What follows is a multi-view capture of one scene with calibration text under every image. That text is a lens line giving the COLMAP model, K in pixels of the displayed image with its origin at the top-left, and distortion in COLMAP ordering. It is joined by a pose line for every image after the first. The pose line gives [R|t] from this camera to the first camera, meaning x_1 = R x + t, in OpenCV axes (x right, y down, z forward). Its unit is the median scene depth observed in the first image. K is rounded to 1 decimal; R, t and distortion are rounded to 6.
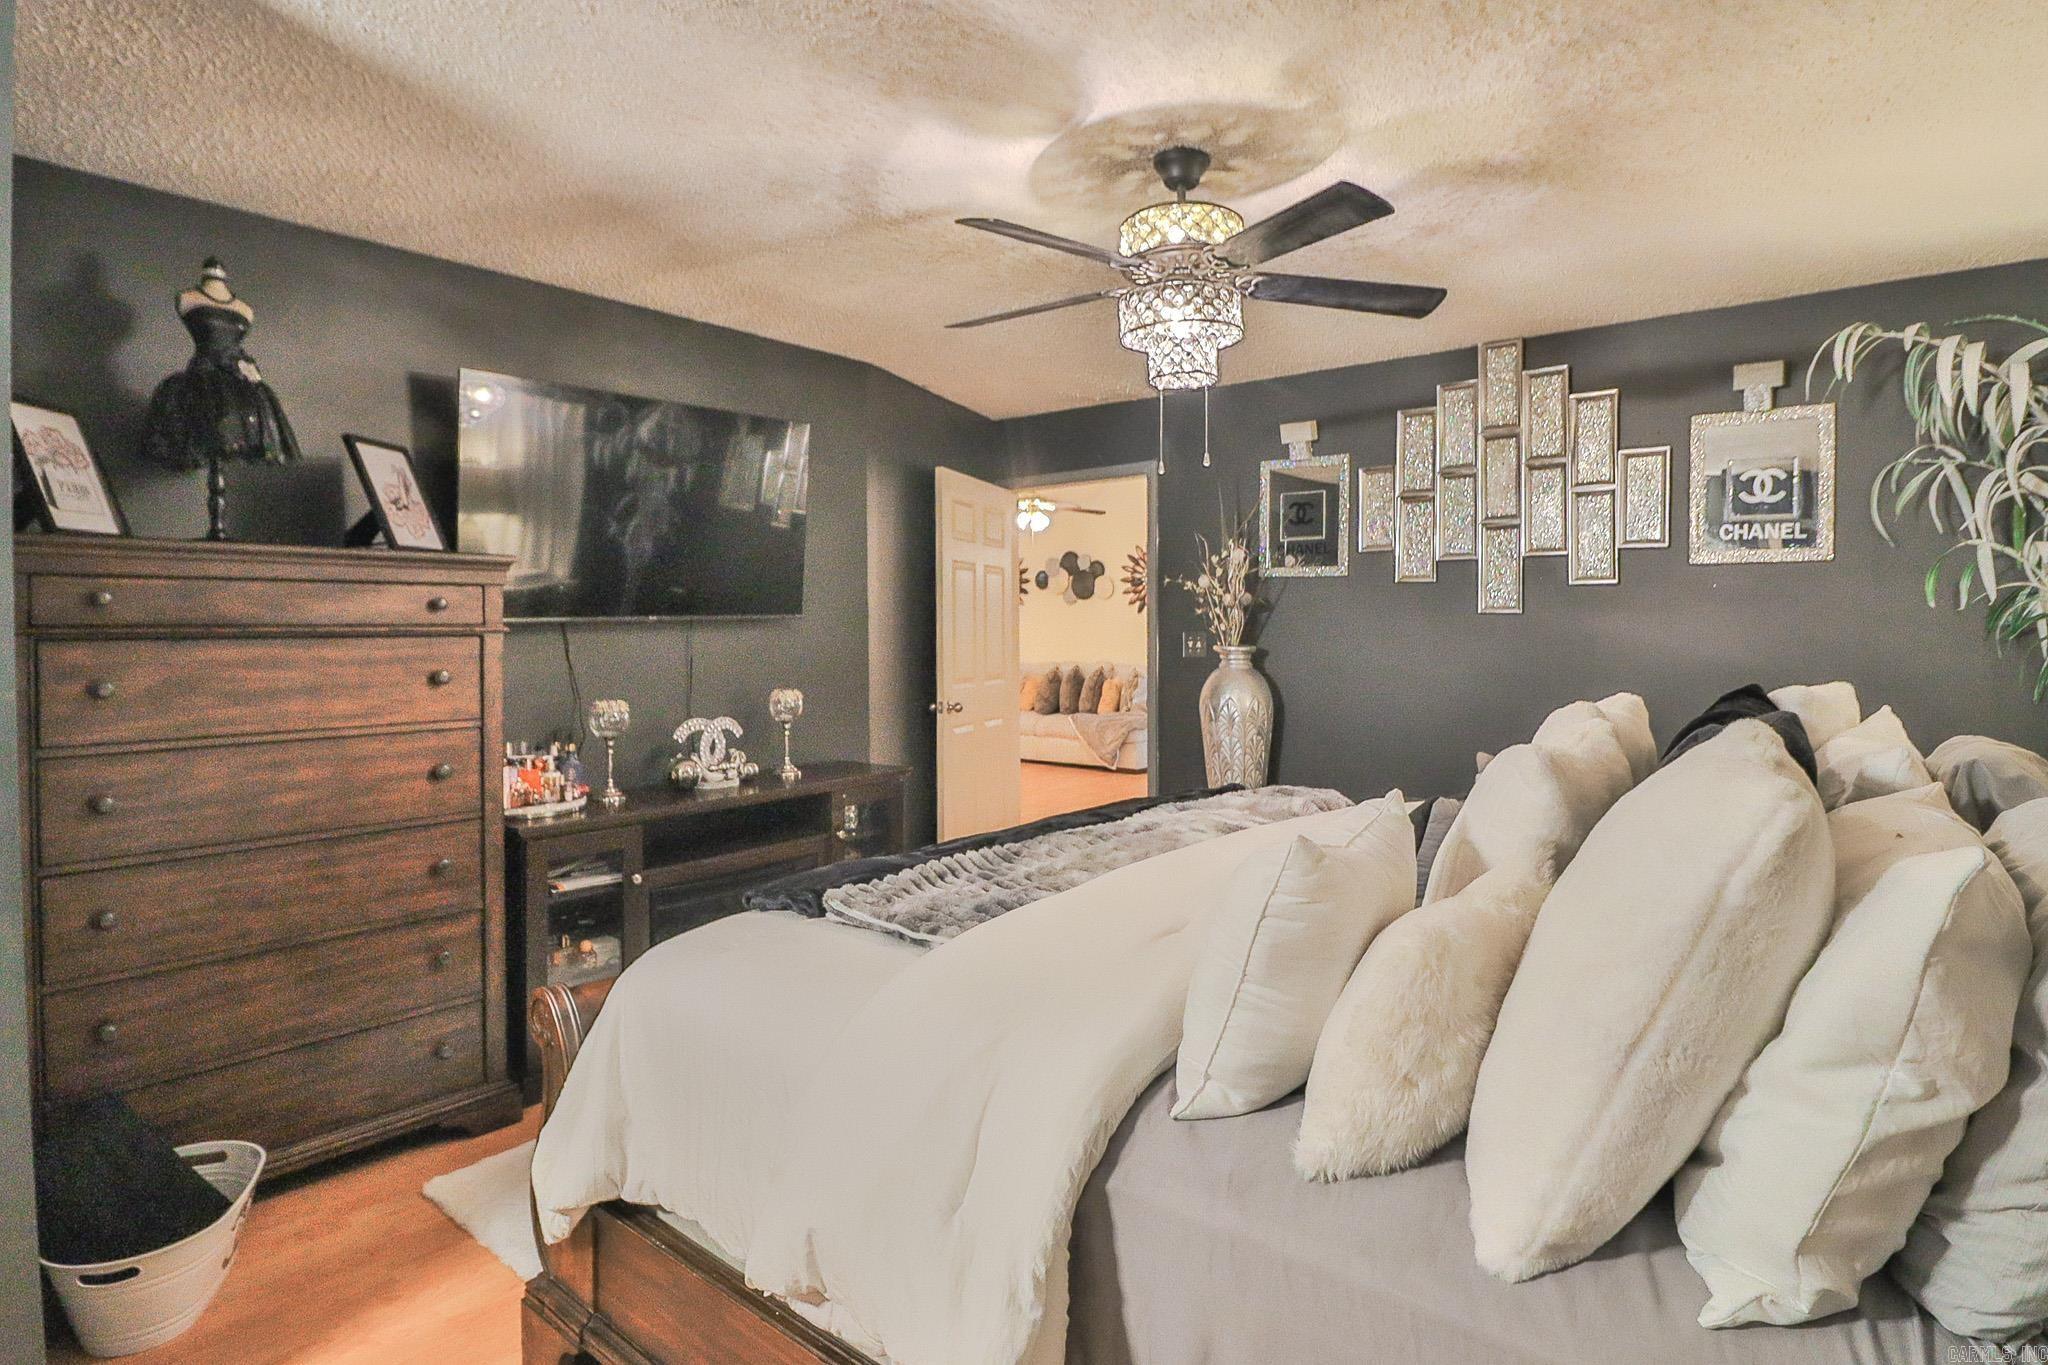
lens RADIAL K [[1105.8, 0, 1021.8], [0, 1105.8, 643.2], [0, 0, 1]] dist [0.004201, -0.013248]
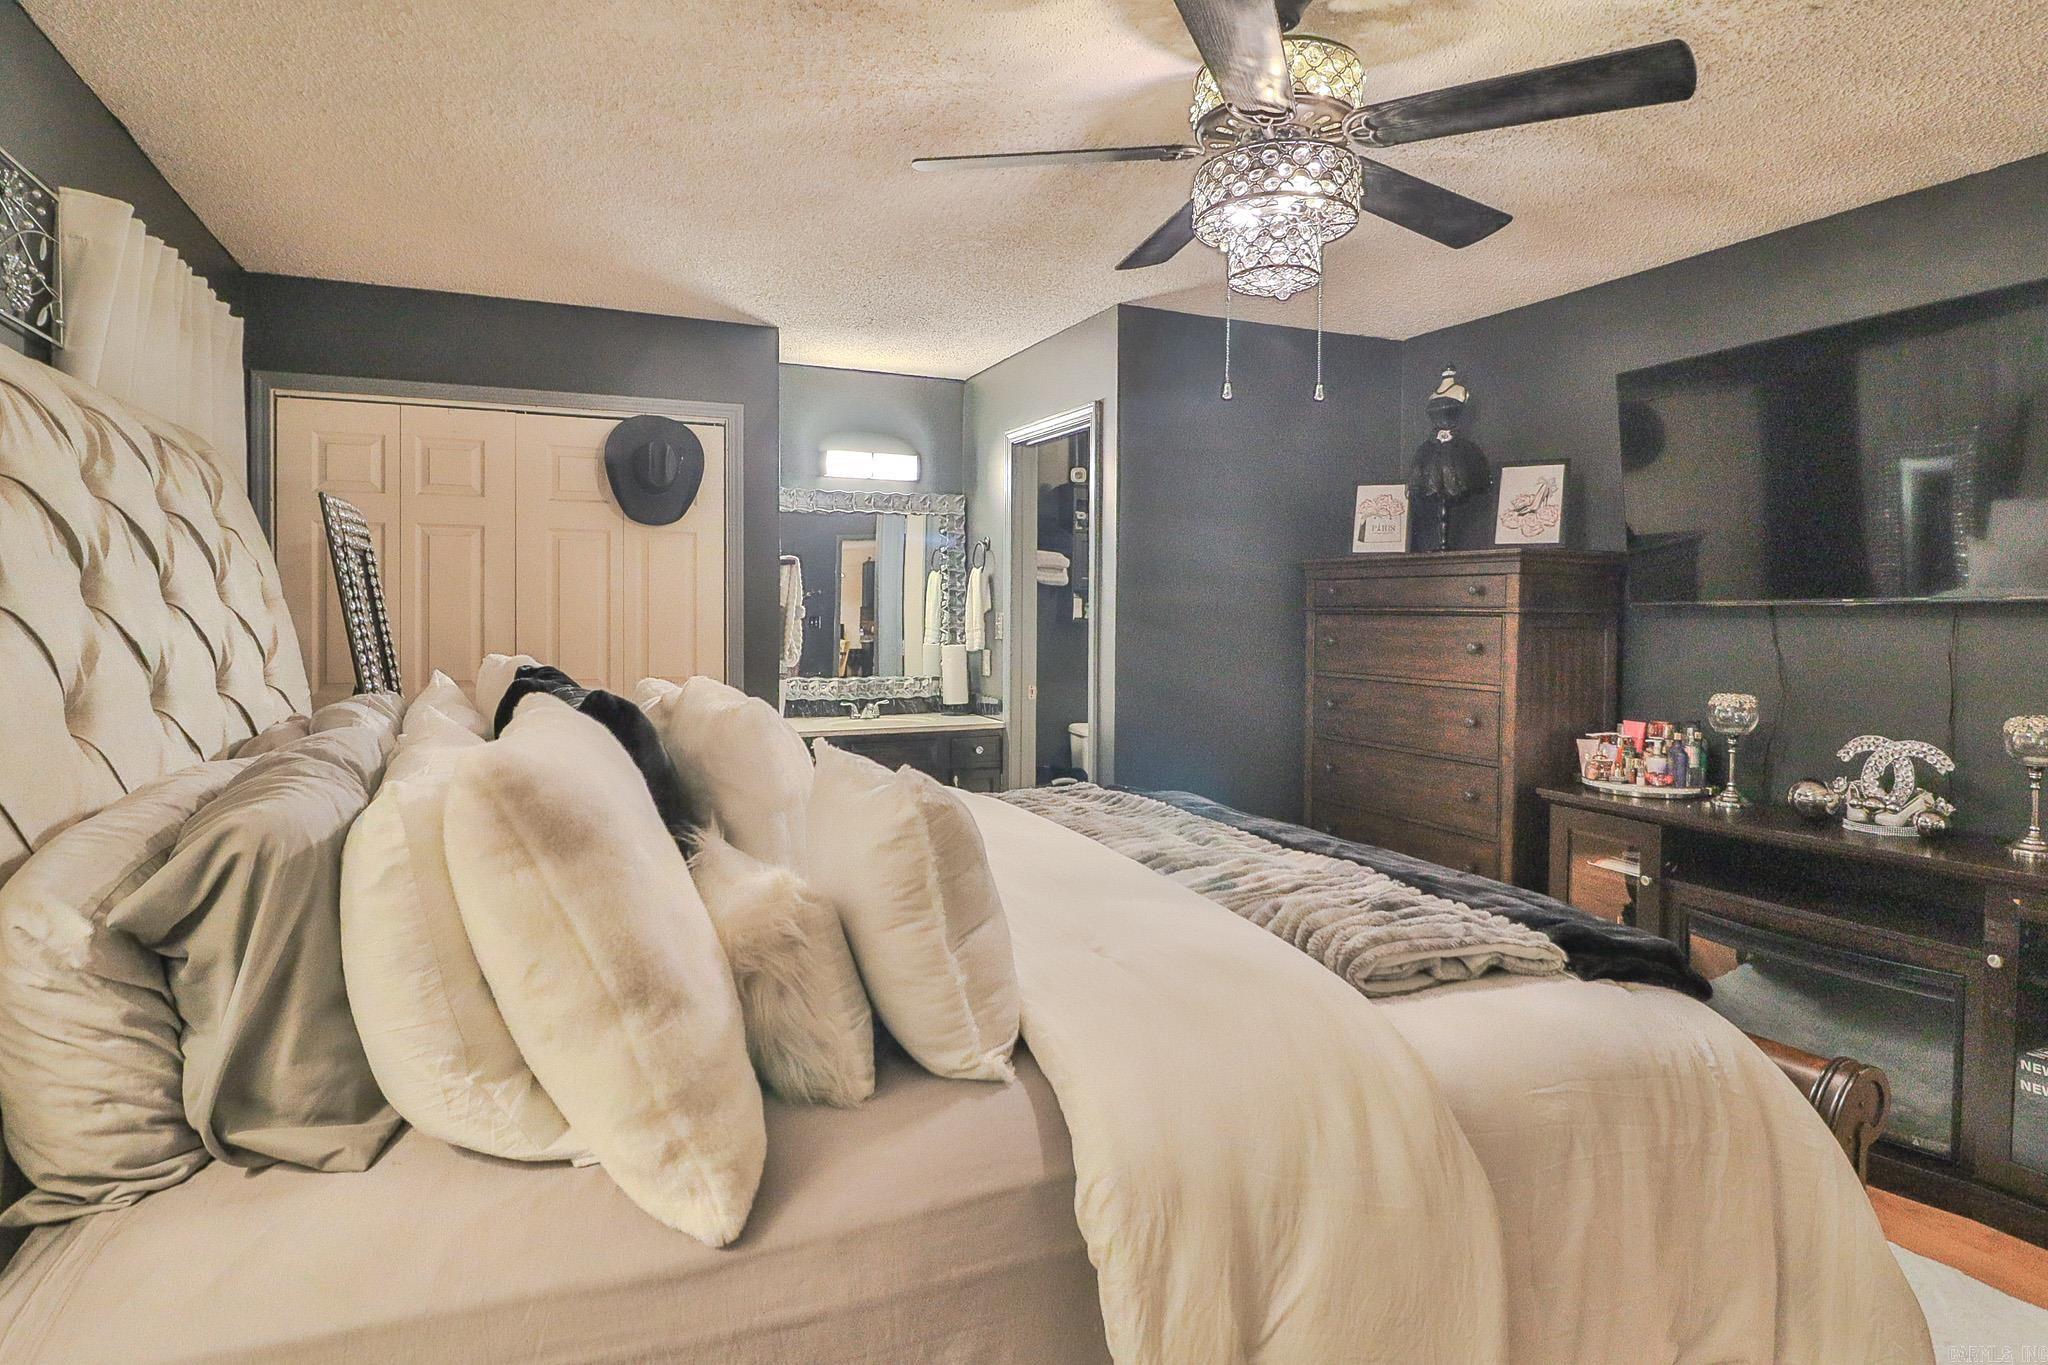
lens RADIAL K [[1051.3, 0, 1030.2], [0, 1051.3, 681.9], [0, 0, 1]] dist [-0.001195, -0.012347]
pose [[-0.431242, 0.066129, -0.899810, 0.674001], [-0.021098, 0.996299, 0.083332, -0.017528], [0.901990, 0.054920, -0.428250, 0.905295]]
